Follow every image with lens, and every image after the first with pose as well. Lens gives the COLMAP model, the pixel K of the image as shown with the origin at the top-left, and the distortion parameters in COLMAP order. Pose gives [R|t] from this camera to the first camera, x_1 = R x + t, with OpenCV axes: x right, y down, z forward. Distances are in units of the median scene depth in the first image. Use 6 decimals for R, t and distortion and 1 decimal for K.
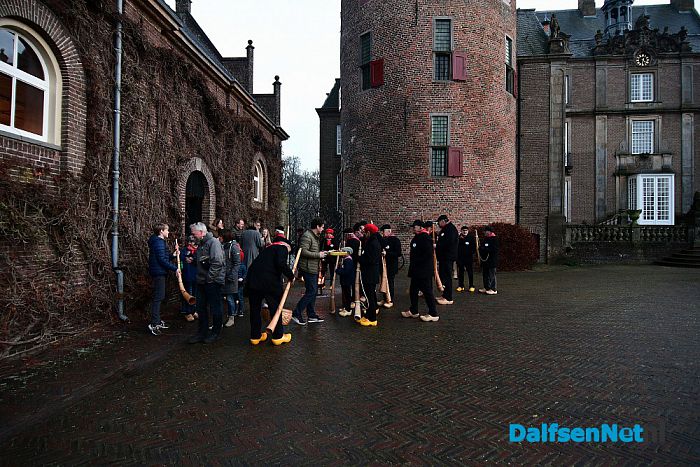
lens RADIAL K [[377.9, 0, 350.0], [0, 377.9, 233.5], [0, 0, 1]] dist [0.001808, -0.011957]
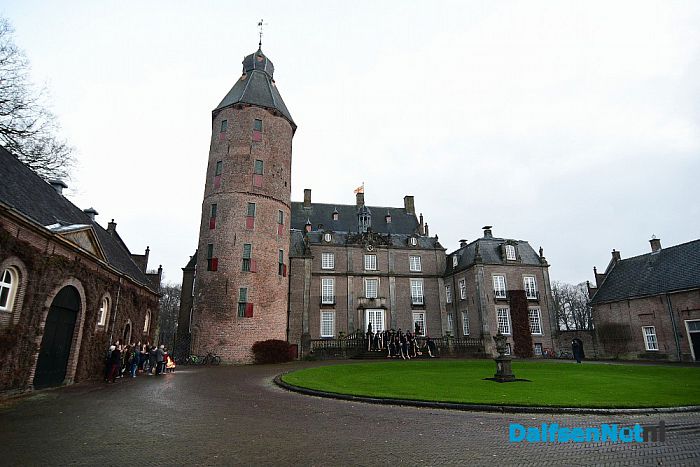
lens RADIAL K [[377.9, 0, 350.0], [0, 377.9, 233.5], [0, 0, 1]] dist [0.001808, -0.011957]
pose [[0.944004, 0.074220, 0.321478, 0.060732], [0.018349, 0.961051, -0.275761, -0.004808], [-0.329424, 0.266219, 0.905874, -0.737816]]
